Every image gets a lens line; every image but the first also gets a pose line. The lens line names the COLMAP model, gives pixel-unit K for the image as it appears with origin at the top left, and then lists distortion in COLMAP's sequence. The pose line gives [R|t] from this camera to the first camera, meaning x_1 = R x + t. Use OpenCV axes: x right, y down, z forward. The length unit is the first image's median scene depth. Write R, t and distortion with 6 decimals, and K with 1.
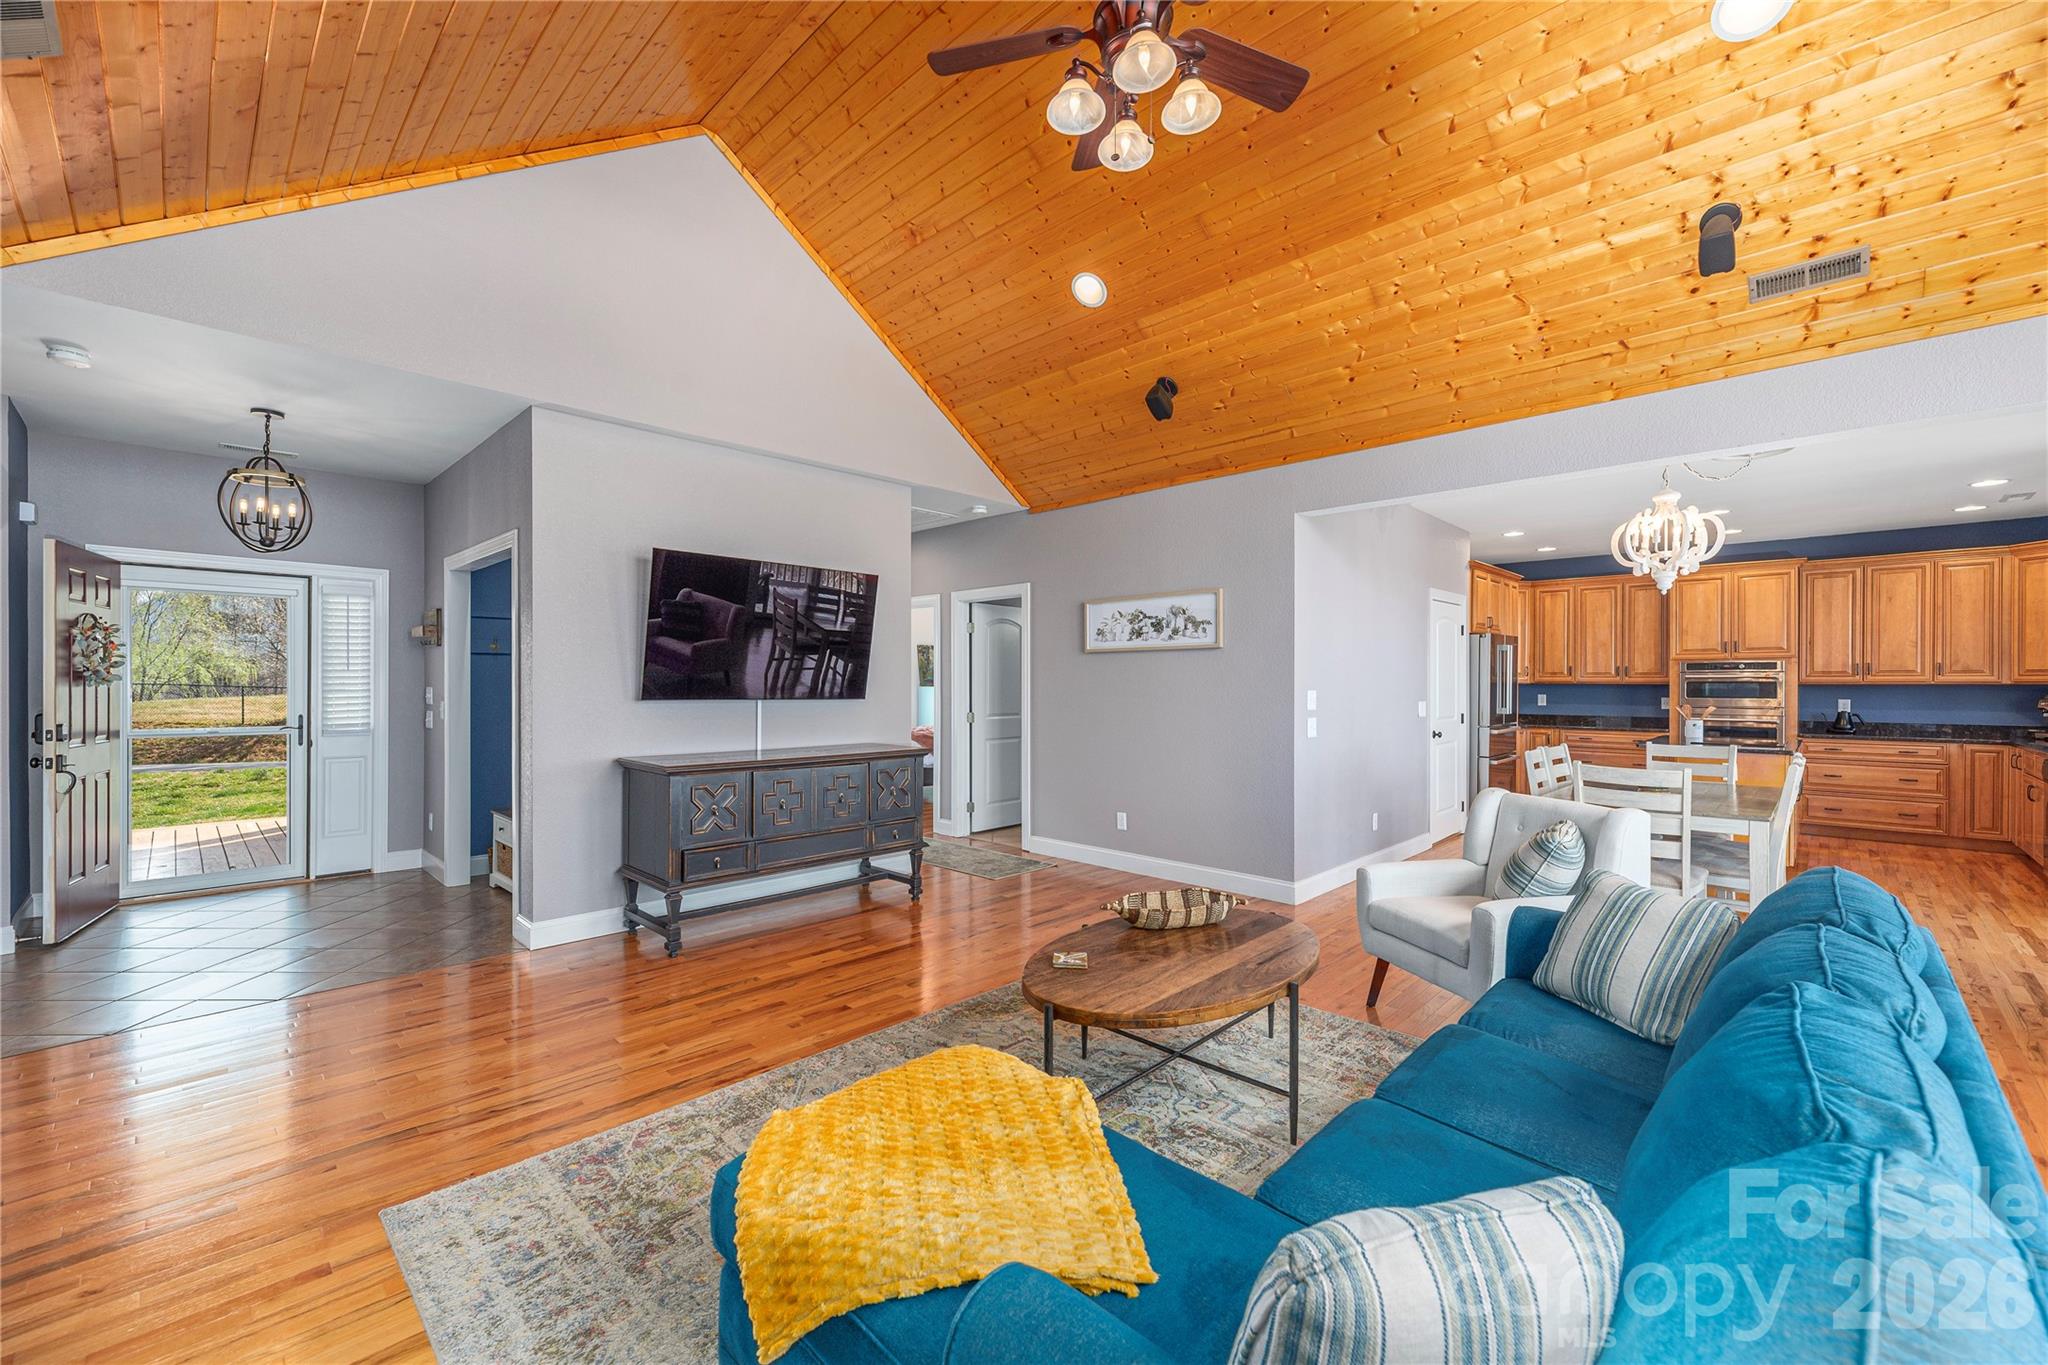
lens RADIAL K [[831.1, 0, 1011.9], [0, 831.1, 683.5], [0, 0, 1]] dist [-0.003166, 0.001451]
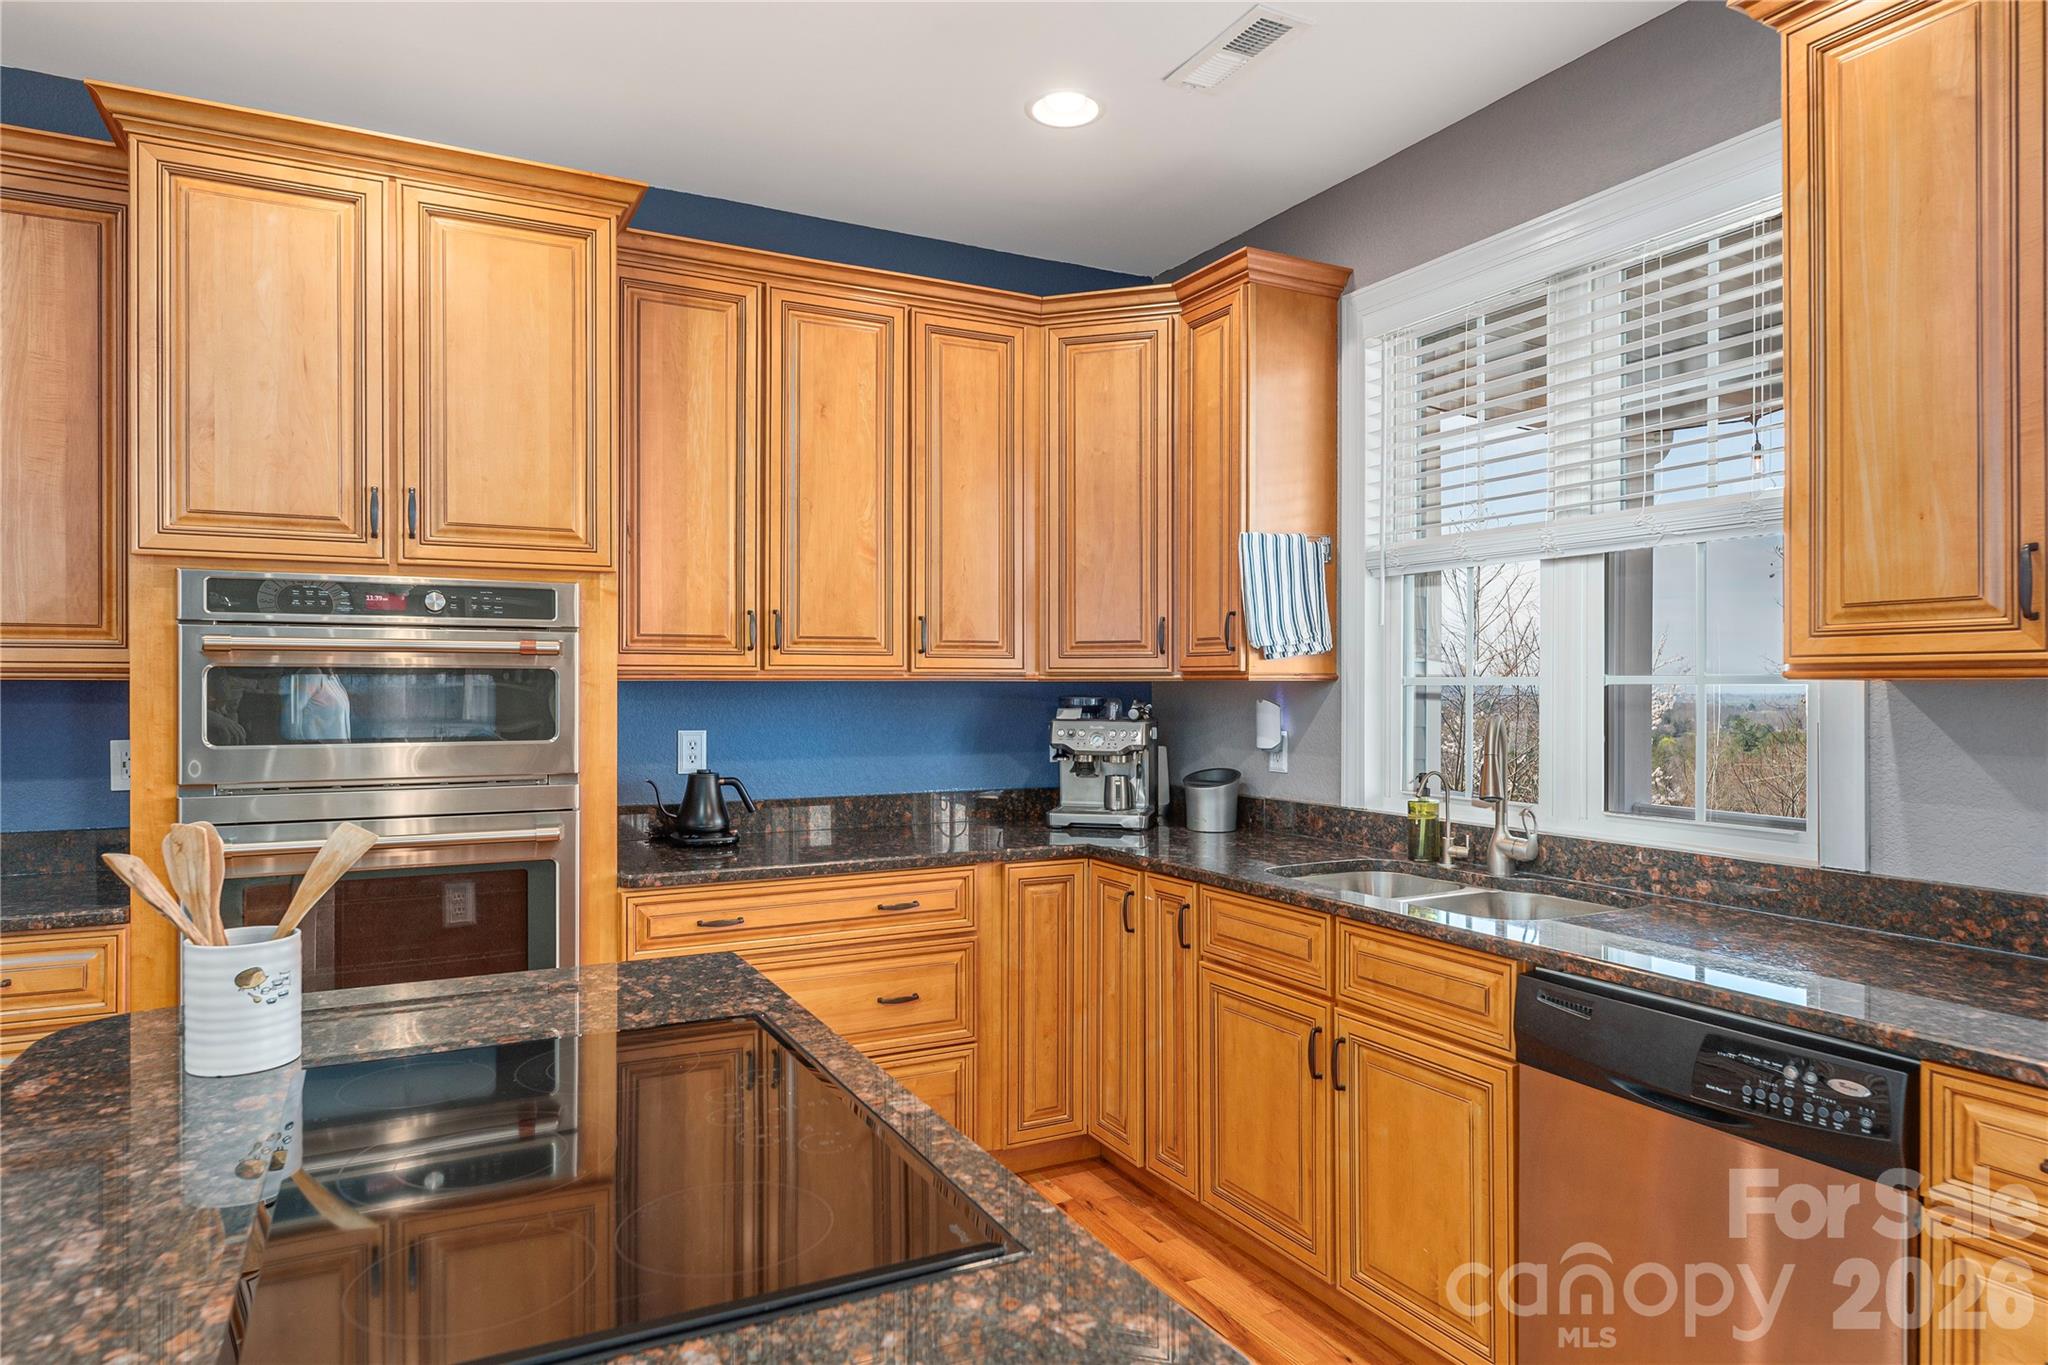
lens RADIAL K [[1209.8, 0, 1019.7], [0, 1209.8, 688.3], [0, 0, 1]] dist [0.002687, -0.003445]
pose [[0.297356, -0.004243, 0.954757, 0.625519], [-0.000473, 0.999989, 0.004591, 0.001640], [-0.954767, -0.001817, 0.297351, 0.767447]]
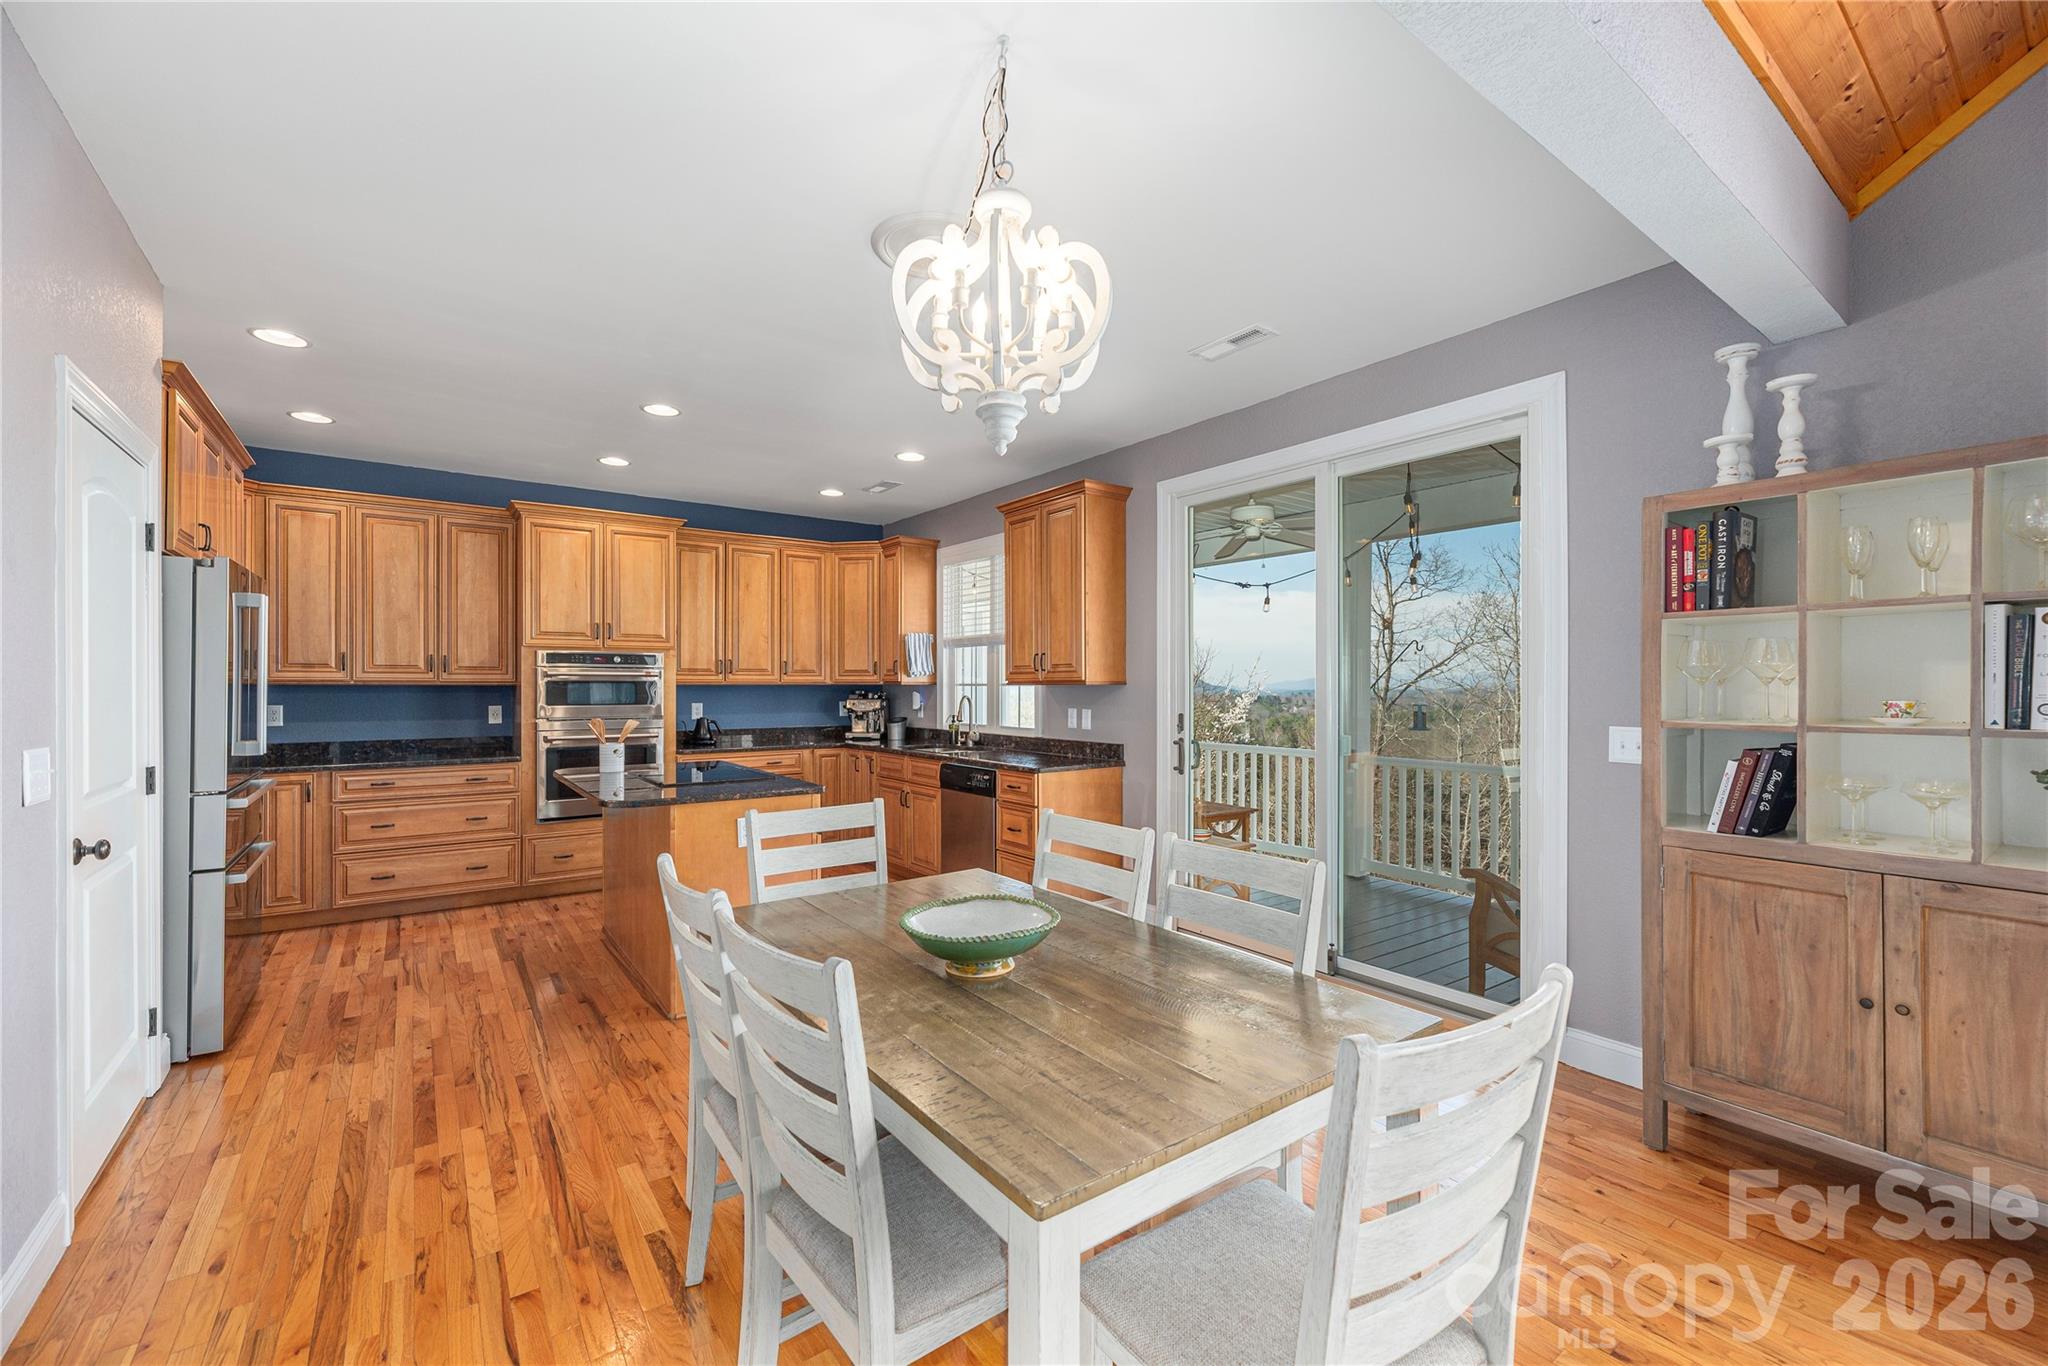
lens RADIAL K [[831.1, 0, 1019.8], [0, 831.1, 681.5], [0, 0, 1]] dist [-0.003166, 0.001451]
pose [[0.155630, 0.003773, 0.987808, 0.243257], [0.001441, 0.999991, -0.004046, 0.001405], [-0.987814, 0.002053, 0.155624, 0.567321]]
